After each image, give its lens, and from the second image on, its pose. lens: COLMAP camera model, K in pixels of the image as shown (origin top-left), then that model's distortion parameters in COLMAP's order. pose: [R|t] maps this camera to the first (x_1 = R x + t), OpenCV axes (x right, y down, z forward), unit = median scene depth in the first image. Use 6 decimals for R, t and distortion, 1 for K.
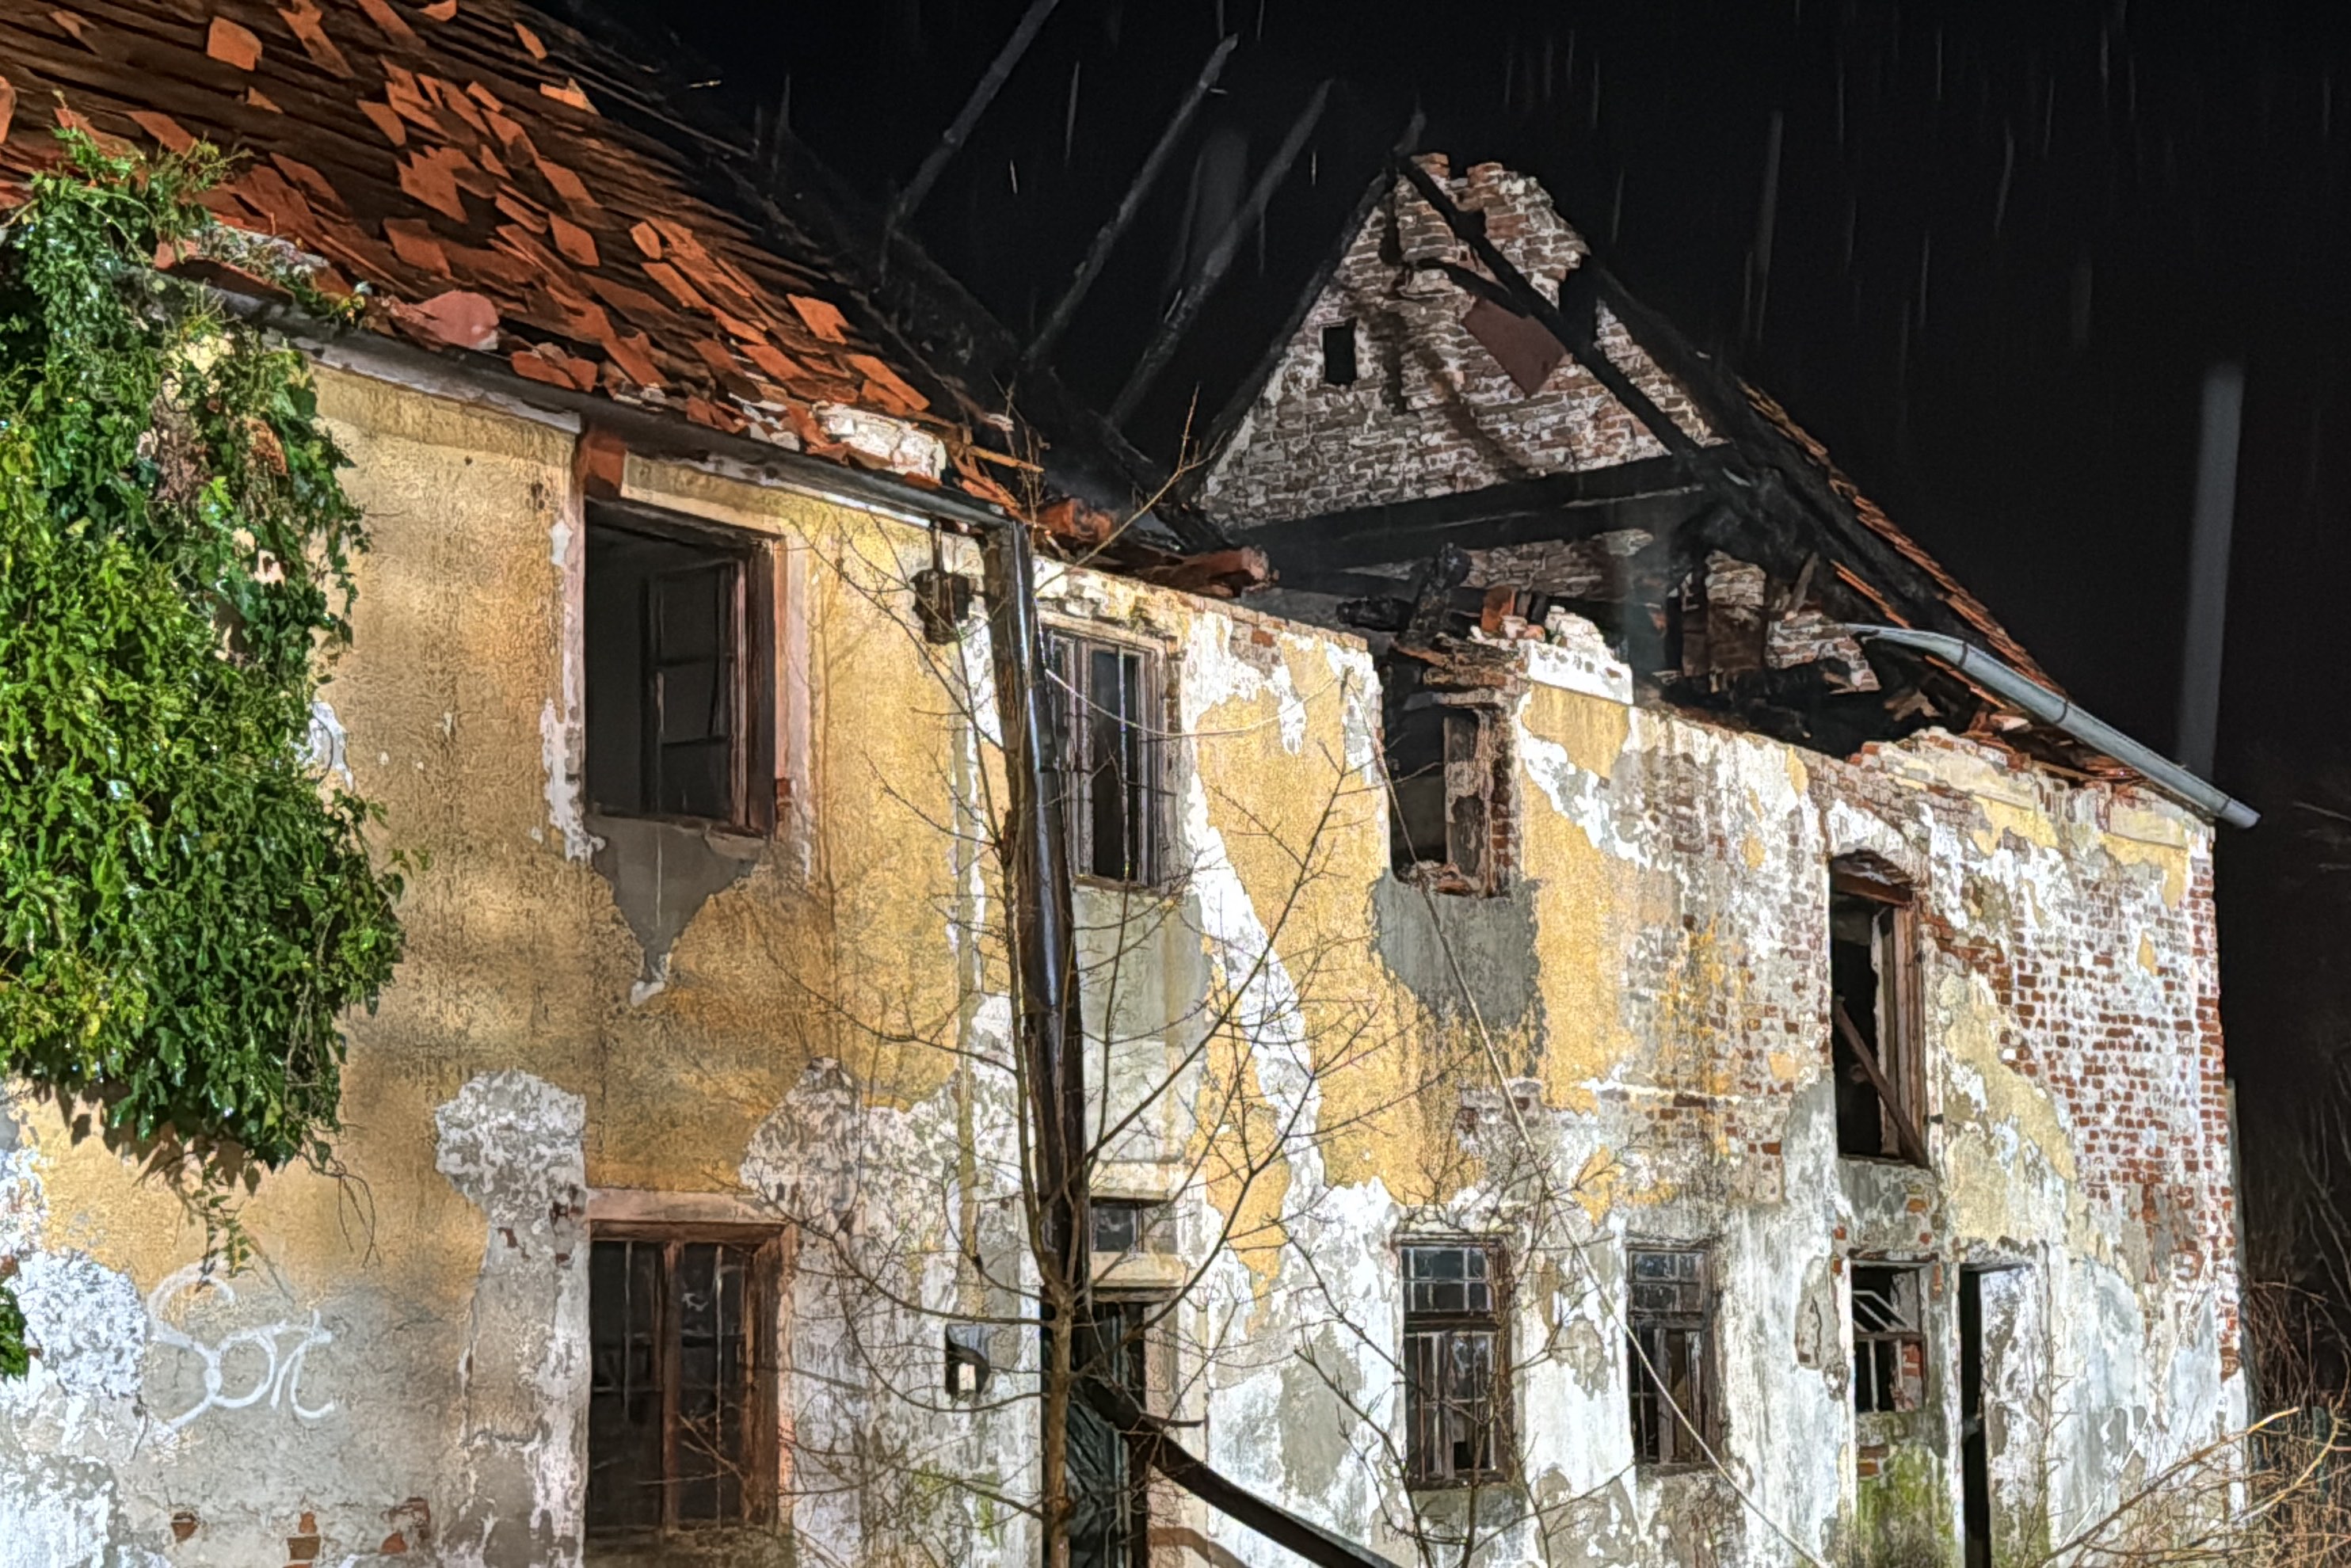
lens RADIAL K [[3767.7, 0, 1305.2], [0, 3767.7, 817.1], [0, 0, 1]] dist [0.174563, -0.239626]
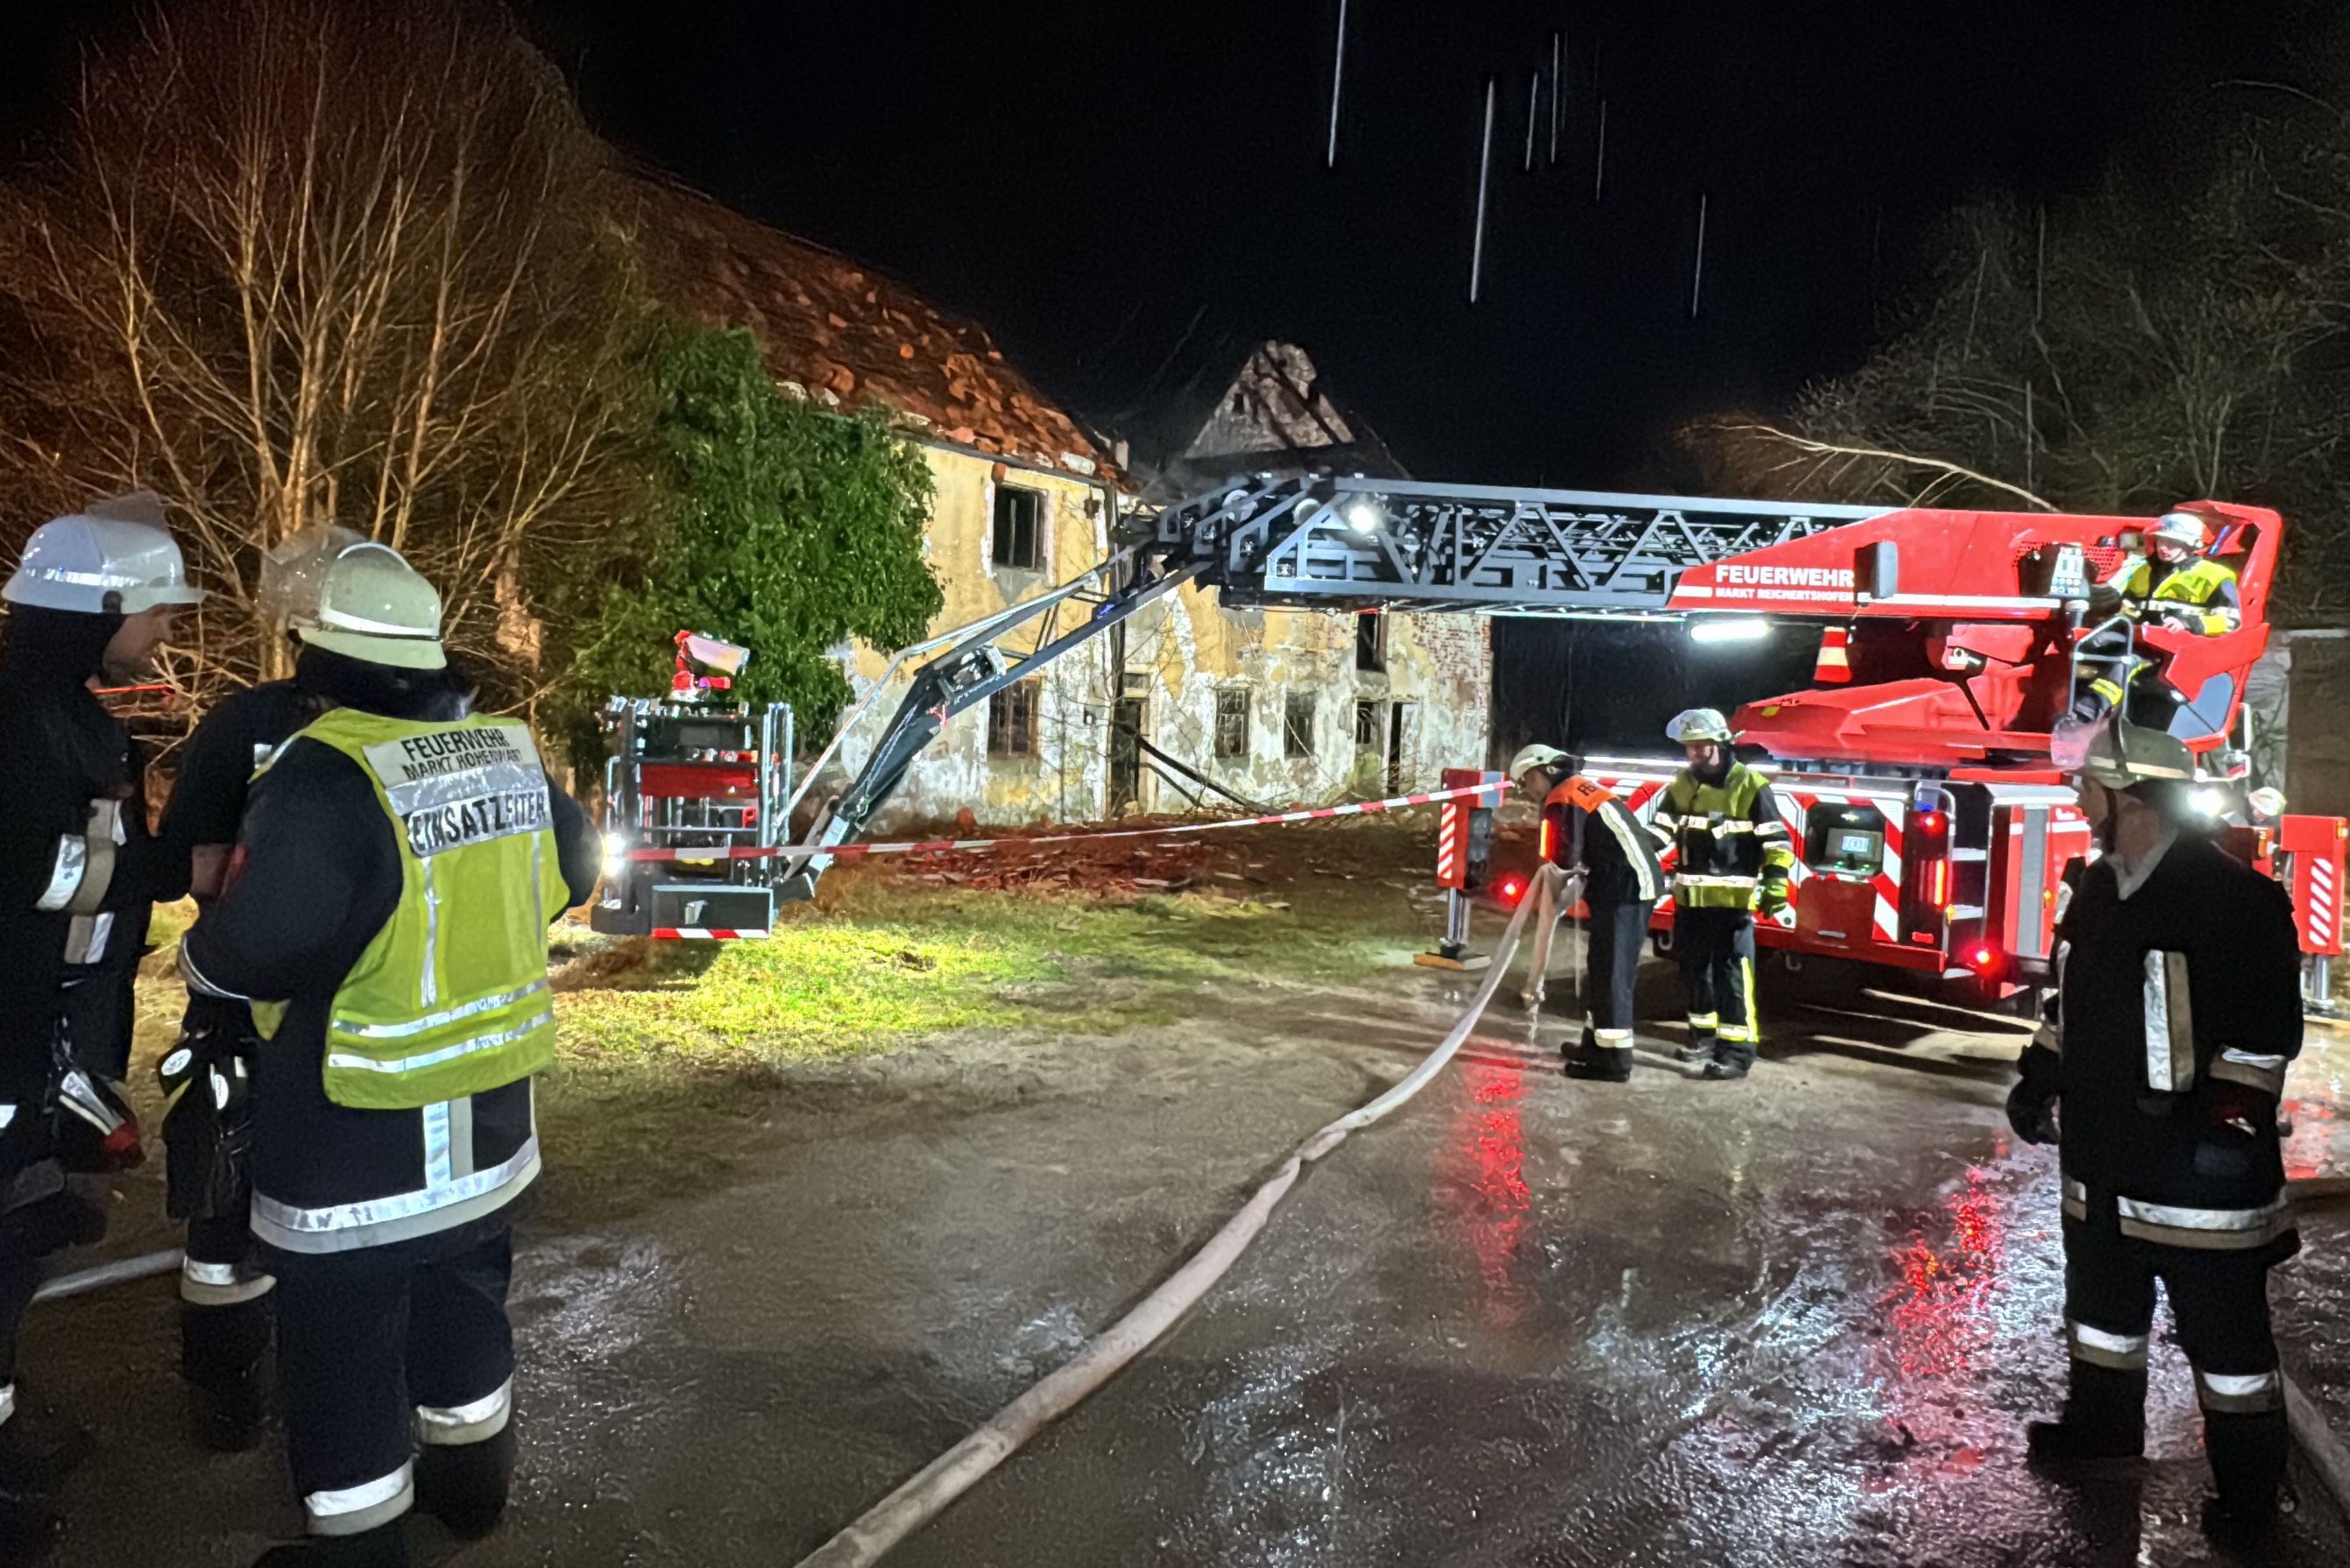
lens RADIAL K [[1368.5, 0, 1193.8], [0, 1368.5, 702.3], [0, 0, 1]] dist [-0.001882, 0.000094]
pose [[0.997494, 0.056861, -0.042111, 0.050493], [-0.050793, 0.989774, 0.133298, -0.039059], [0.049260, -0.130825, 0.990181, -0.238702]]
